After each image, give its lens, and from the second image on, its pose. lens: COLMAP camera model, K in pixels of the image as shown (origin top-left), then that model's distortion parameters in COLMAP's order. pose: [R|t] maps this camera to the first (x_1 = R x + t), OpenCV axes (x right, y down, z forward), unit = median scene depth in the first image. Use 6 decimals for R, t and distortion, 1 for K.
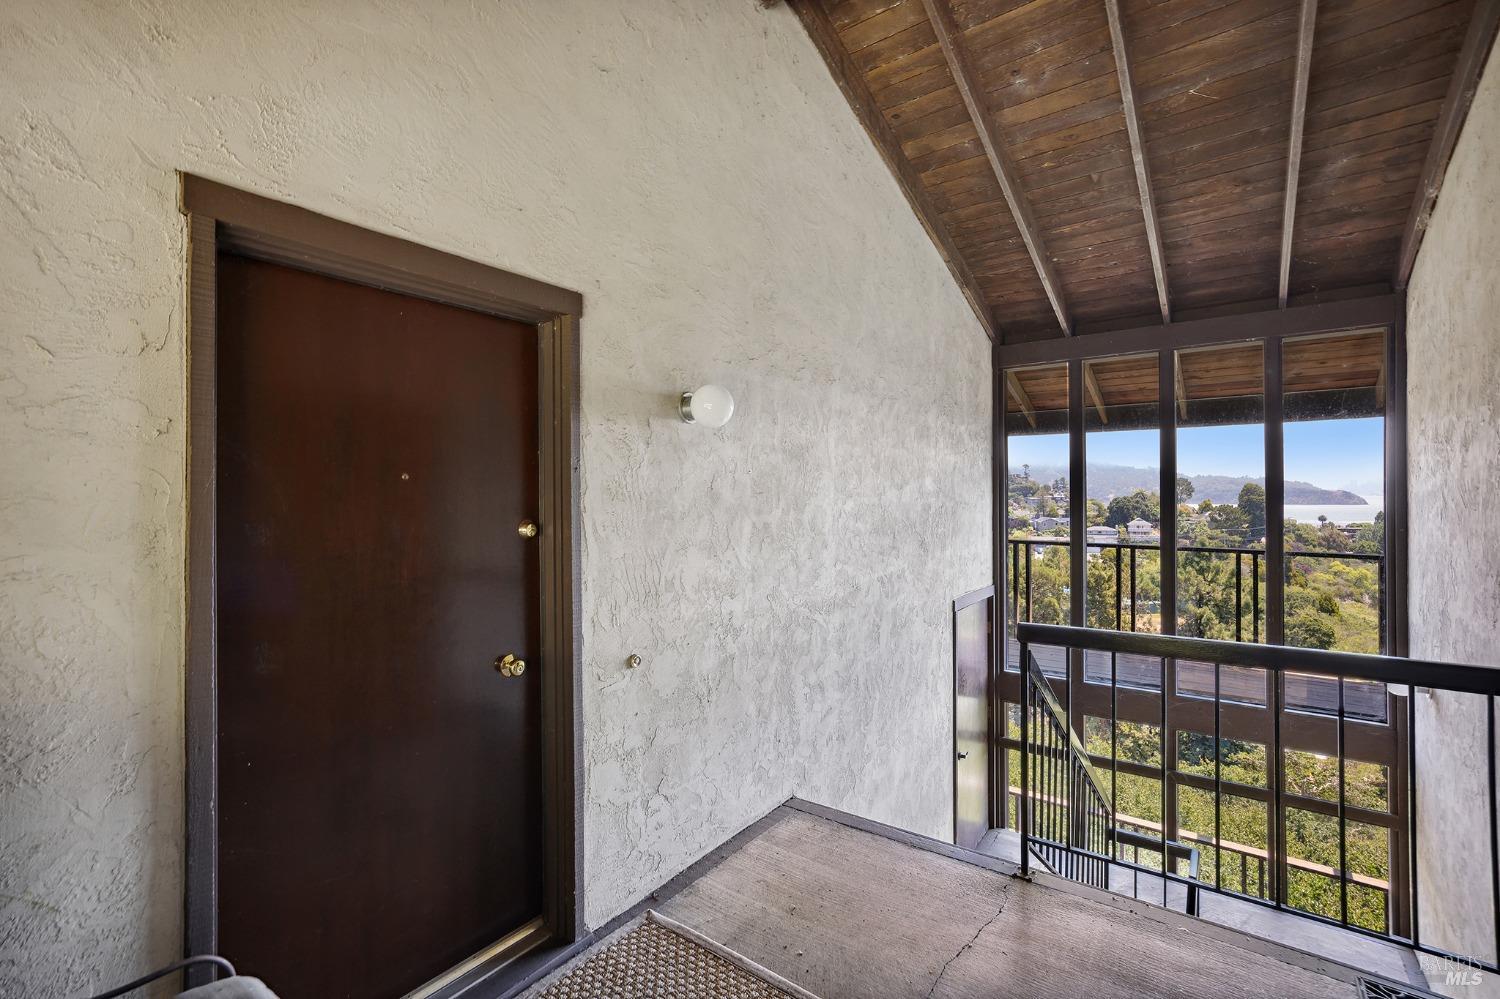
lens RADIAL K [[667.5, 0, 750.0], [0, 667.5, 499.5], [0, 0, 1]] dist [-0.012699, -0.000062]
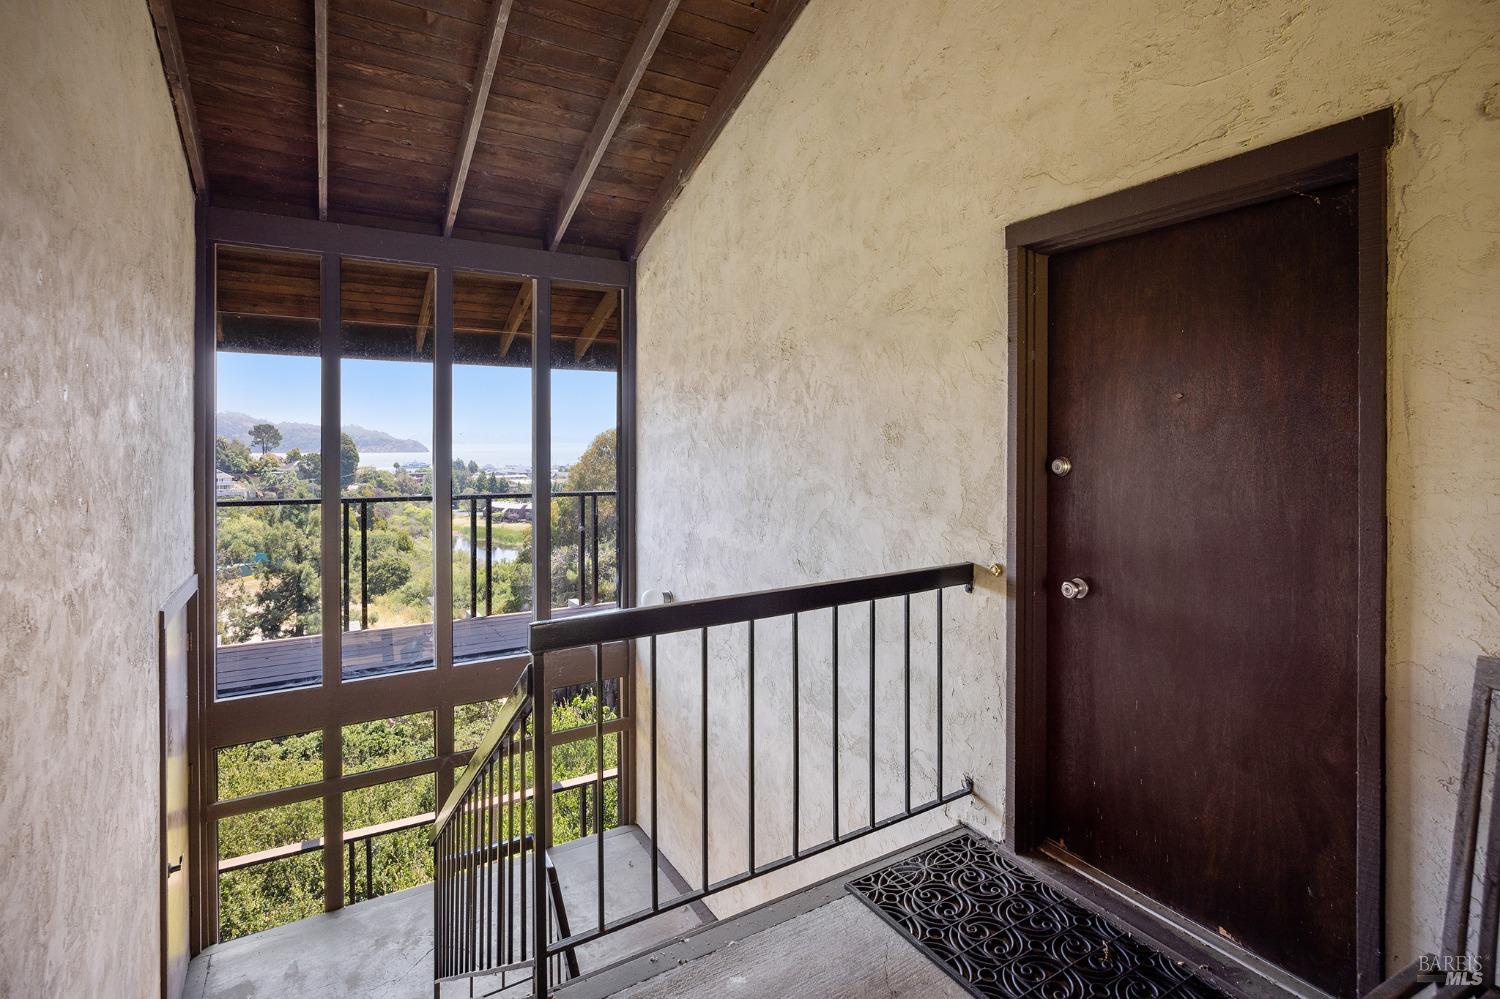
lens RADIAL K [[712.7, 0, 747.8], [0, 712.7, 441.5], [0, 0, 1]] dist [-0.015159, 0.000772]
pose [[0.377235, 0.005940, 0.926098, -0.084120], [0.003476, 0.999963, -0.007830, 0.010157], [-0.926111, 0.006172, 0.377201, 0.324158]]
